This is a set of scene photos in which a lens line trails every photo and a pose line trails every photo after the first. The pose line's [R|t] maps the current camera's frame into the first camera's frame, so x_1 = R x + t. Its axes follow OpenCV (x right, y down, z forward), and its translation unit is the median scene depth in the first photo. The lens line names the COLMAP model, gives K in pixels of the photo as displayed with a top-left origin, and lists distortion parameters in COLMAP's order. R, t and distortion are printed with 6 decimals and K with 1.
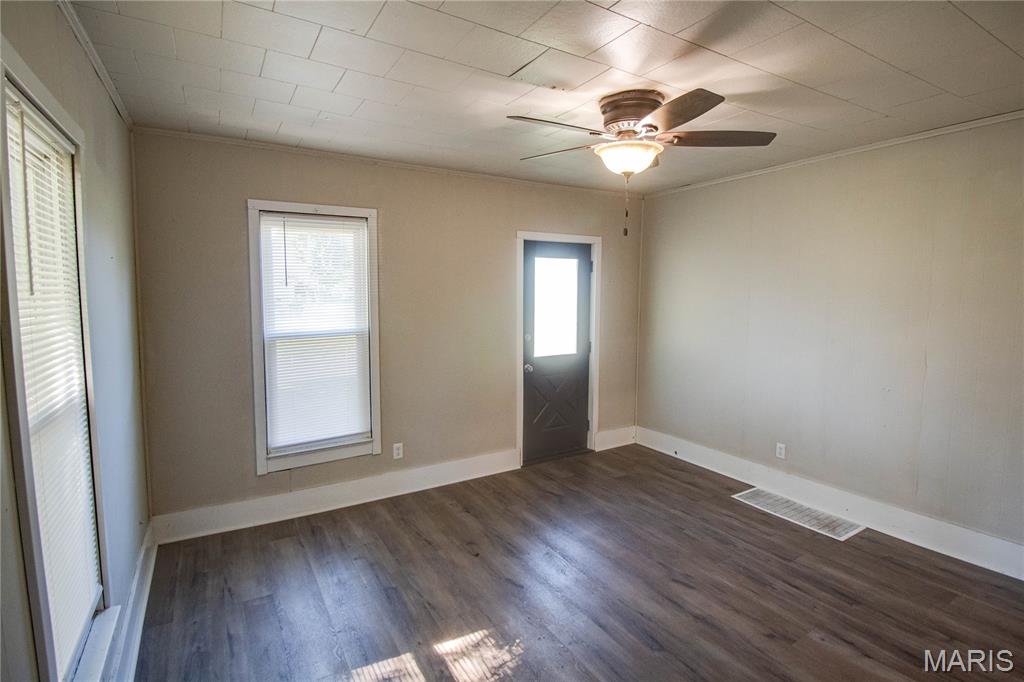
lens RADIAL K [[467.2, 0, 511.9], [0, 467.2, 326.8], [0, 0, 1]] dist [0.001521, -0.008932]
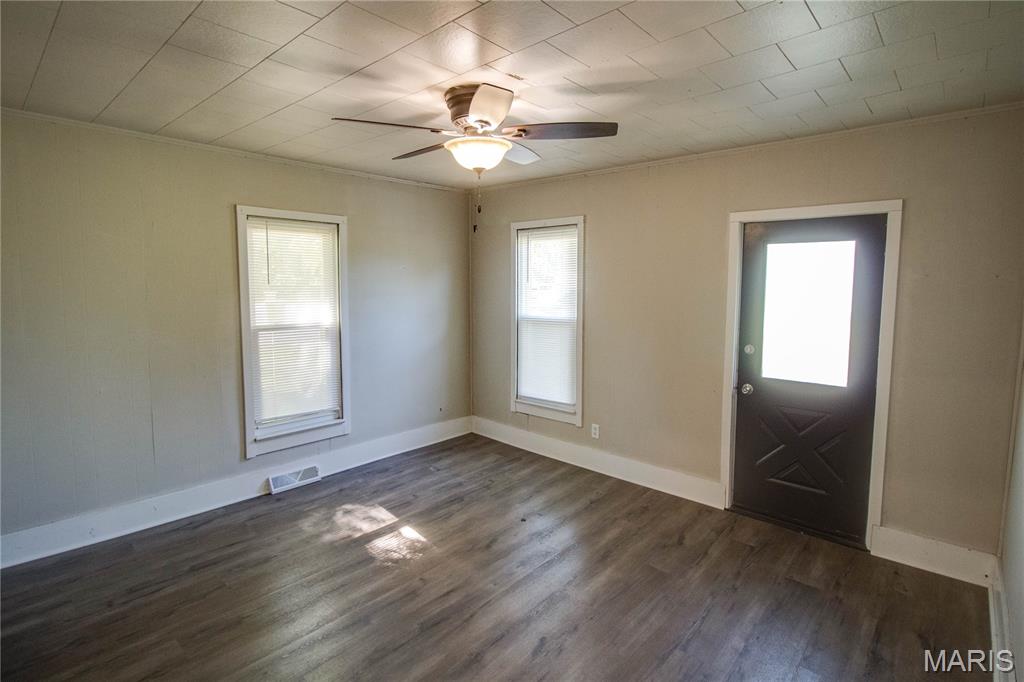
lens RADIAL K [[494.8, 0, 553.2], [0, 494.8, 326.2], [0, 0, 1]] dist [-0.002244, -0.000327]
pose [[0.348067, 0.086432, -0.933477, 0.820239], [-0.083482, 0.994643, 0.060967, -0.045583], [0.933745, 0.056708, 0.353418, 0.494877]]
